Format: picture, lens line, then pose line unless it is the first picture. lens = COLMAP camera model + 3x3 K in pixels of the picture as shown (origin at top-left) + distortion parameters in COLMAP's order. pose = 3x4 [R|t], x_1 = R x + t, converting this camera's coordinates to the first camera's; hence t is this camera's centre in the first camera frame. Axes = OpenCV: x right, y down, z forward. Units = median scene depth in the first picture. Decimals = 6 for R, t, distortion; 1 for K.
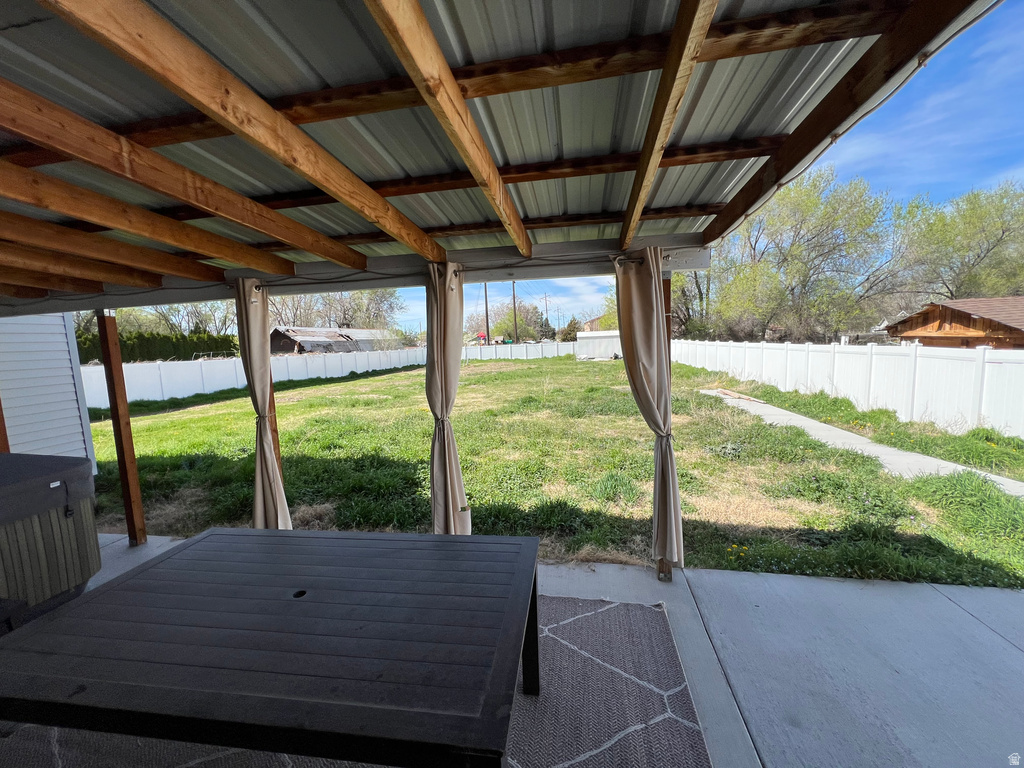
lens RADIAL K [[410.0, 0, 512.7], [0, 410.0, 381.9], [0, 0, 1]] dist [-0.002261, 0.000668]
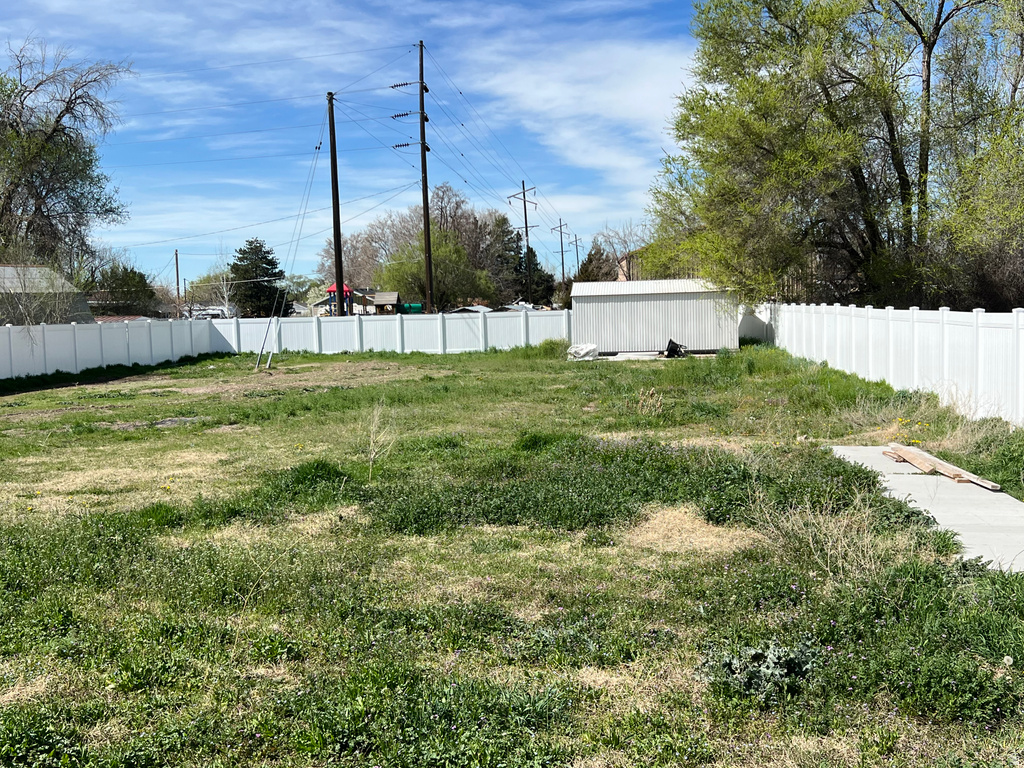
lens RADIAL K [[1064.8, 0, 512.0], [0, 1064.8, 384.0], [0, 0, 1]] dist [0.067190, 0.001391]
pose [[0.998617, 0.008875, 0.051825, 0.399362], [-0.007451, 0.999592, -0.027591, -0.017118], [-0.052049, 0.027166, 0.998275, 0.315559]]
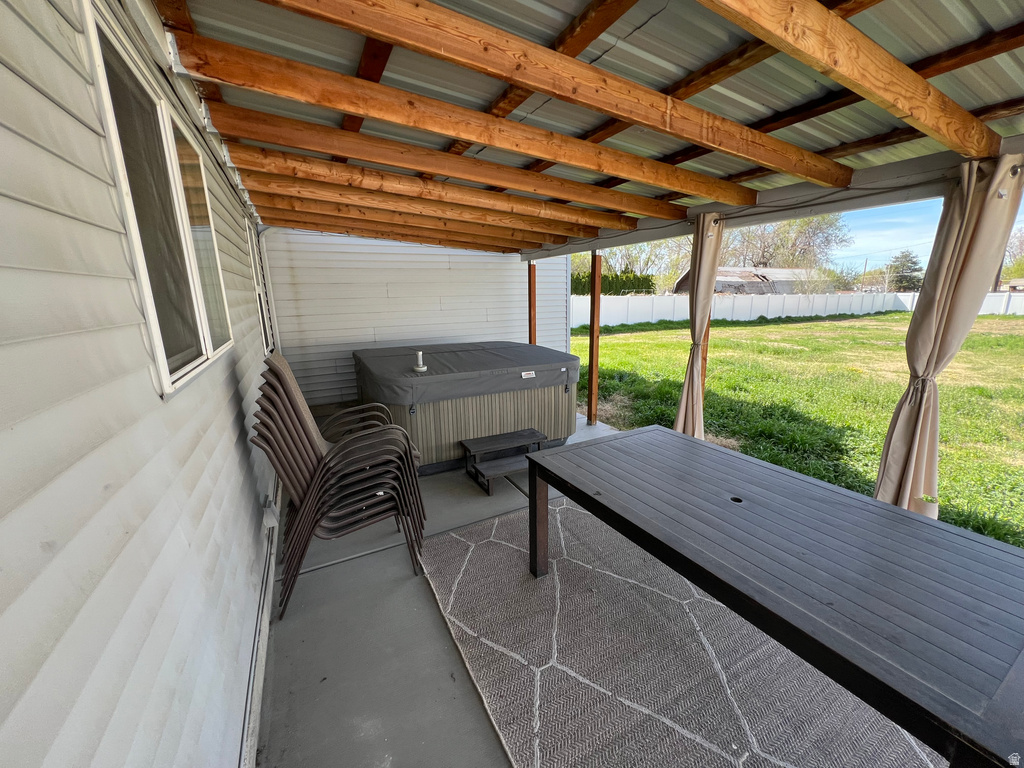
lens RADIAL K [[410.0, 0, 512.7], [0, 410.0, 381.9], [0, 0, 1]] dist [-0.002261, 0.000668]
pose [[0.613841, 0.202457, -0.763028, -0.029912], [-0.094059, 0.978427, 0.183940, 0.015443], [0.783807, -0.041140, 0.619641, -0.042546]]
